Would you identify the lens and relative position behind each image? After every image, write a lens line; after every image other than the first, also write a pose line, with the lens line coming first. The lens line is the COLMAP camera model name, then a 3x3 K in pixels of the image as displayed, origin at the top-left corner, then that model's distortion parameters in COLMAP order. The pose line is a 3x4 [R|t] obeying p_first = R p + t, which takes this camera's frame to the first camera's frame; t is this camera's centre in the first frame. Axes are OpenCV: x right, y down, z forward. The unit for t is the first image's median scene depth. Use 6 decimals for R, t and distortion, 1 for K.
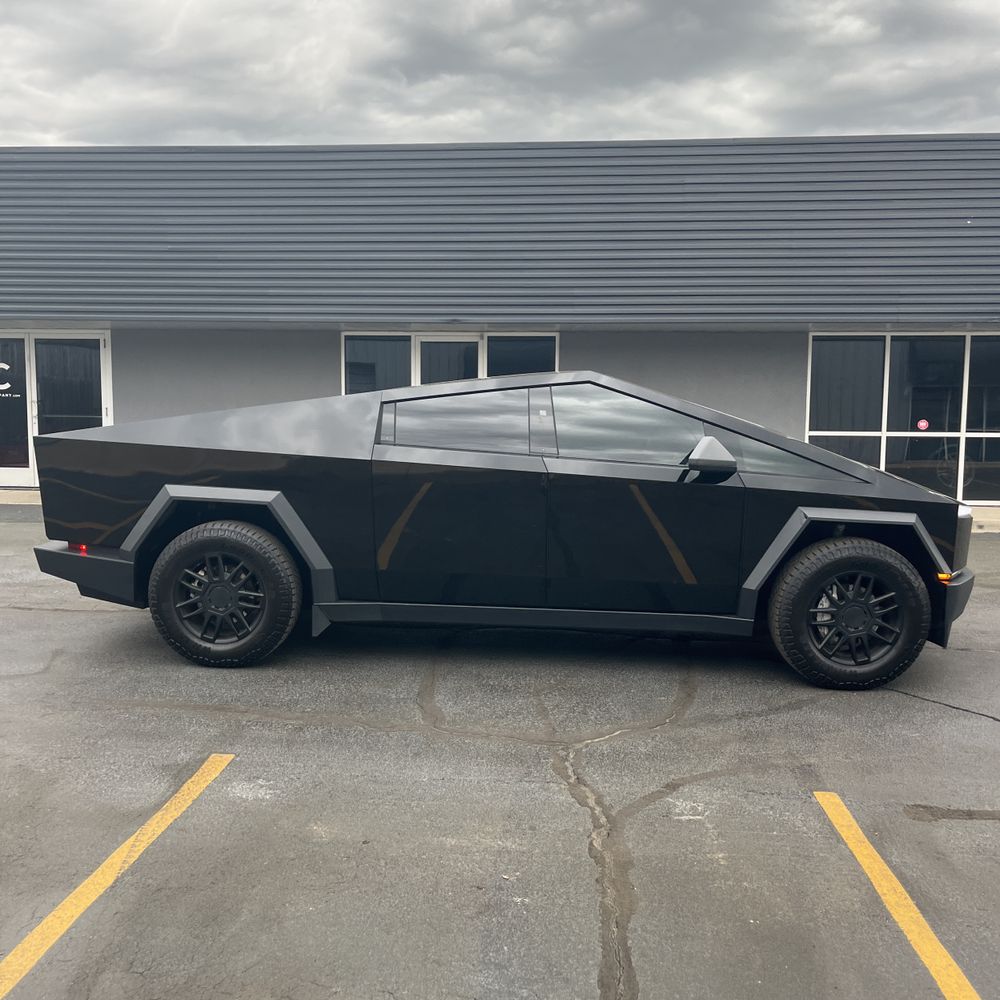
lens RADIAL K [[985.1, 0, 487.6], [0, 985.1, 487.0], [0, 0, 1]] dist [0.058773, 0.005188]
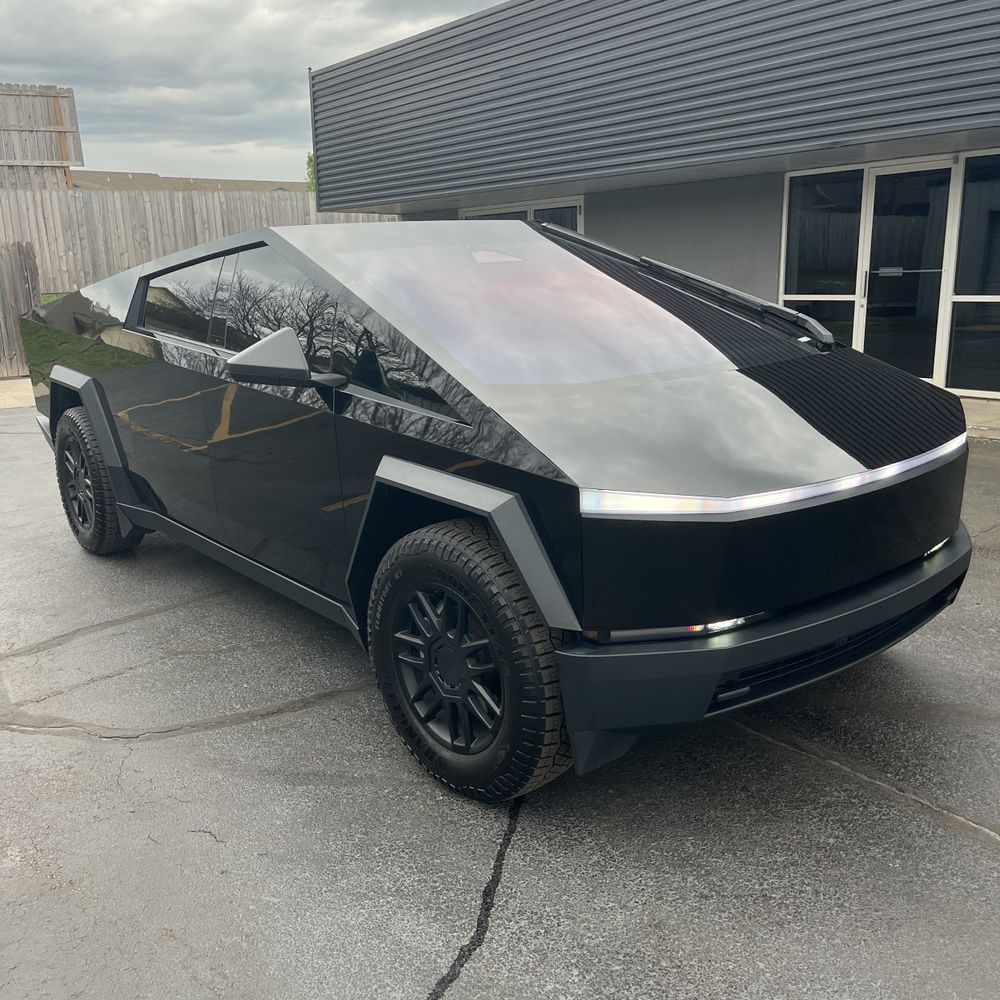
lens RADIAL K [[1004.5, 0, 497.7], [0, 1004.5, 496.1], [0, 0, 1]] dist [0.031866, -0.020063]
pose [[0.681535, 0.131793, -0.719820, 0.730979], [-0.036189, 0.988515, 0.146724, -0.031537], [0.730890, -0.073948, 0.678477, 0.644565]]
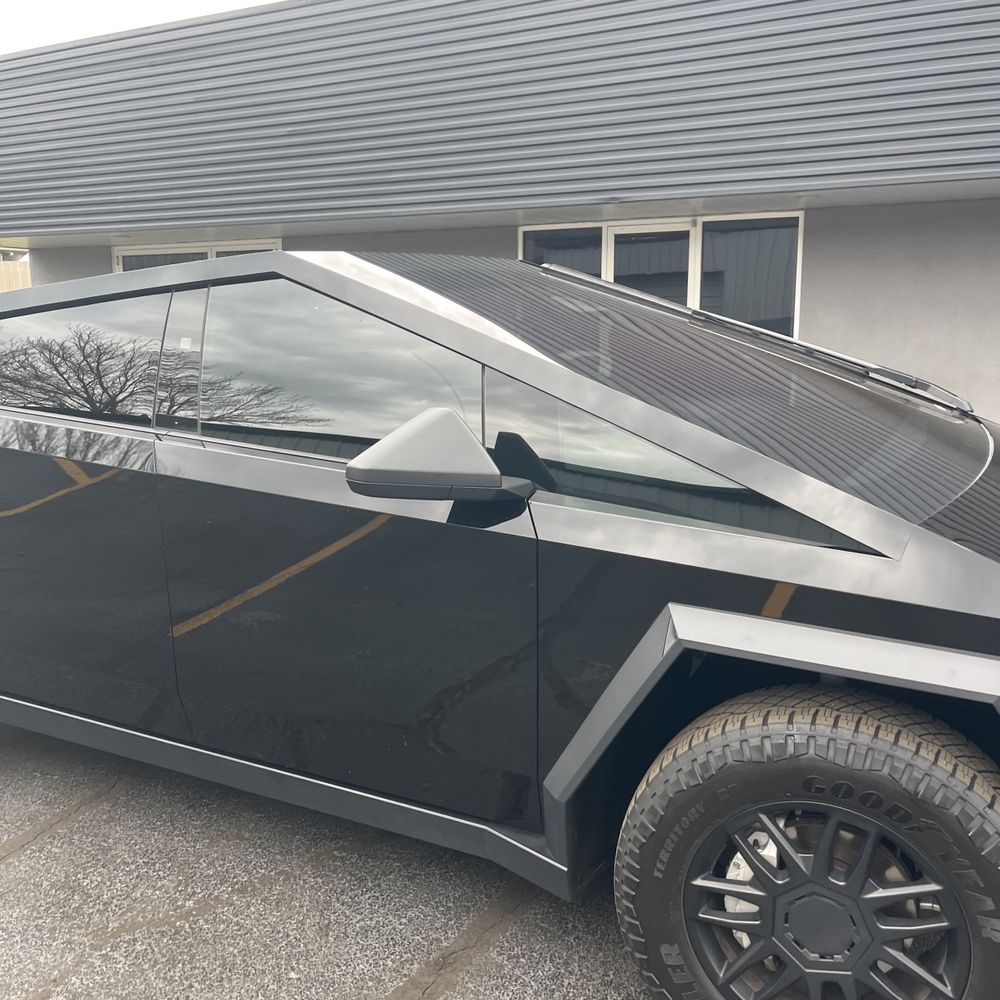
lens RADIAL K [[1004.5, 0, 497.7], [0, 1004.5, 496.1], [0, 0, 1]] dist [0.031866, -0.020063]
pose [[0.915137, 0.058316, -0.398904, 0.387741], [-0.022158, 0.995262, 0.094666, -0.051571], [0.402535, -0.077793, 0.912093, 0.618261]]
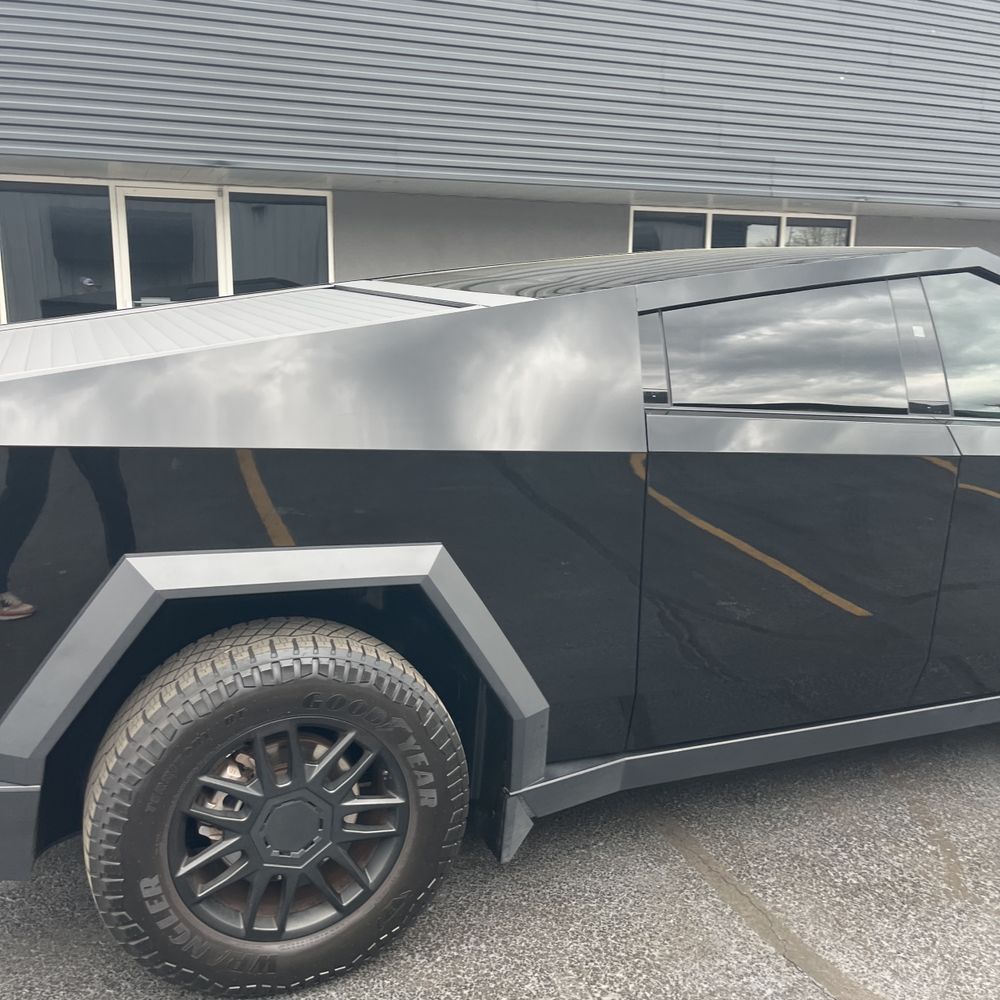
lens RADIAL K [[1002.3, 0, 482.1], [0, 1002.3, 494.3], [0, 0, 1]] dist [0.019629, -0.024425]
pose [[0.902527, -0.081836, 0.422786, -0.361202], [0.029790, 0.991290, 0.128284, -0.065736], [-0.429602, -0.103185, 0.897104, 0.634500]]
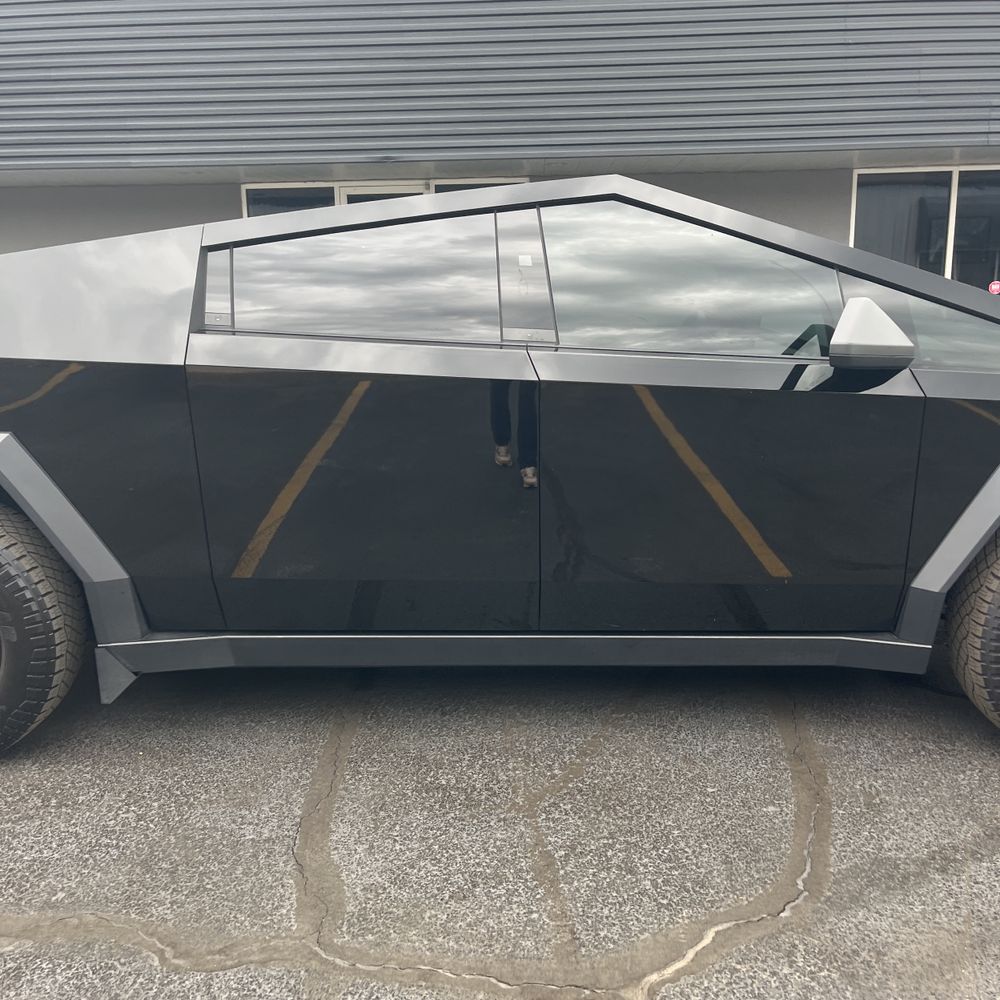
lens RADIAL K [[1004.5, 0, 497.7], [0, 1004.5, 496.1], [0, 0, 1]] dist [0.031866, -0.020063]
pose [[0.998452, -0.036380, 0.042072, 0.015643], [0.031073, 0.992221, 0.120547, -0.018038], [-0.046130, -0.119053, 0.991816, 0.472452]]
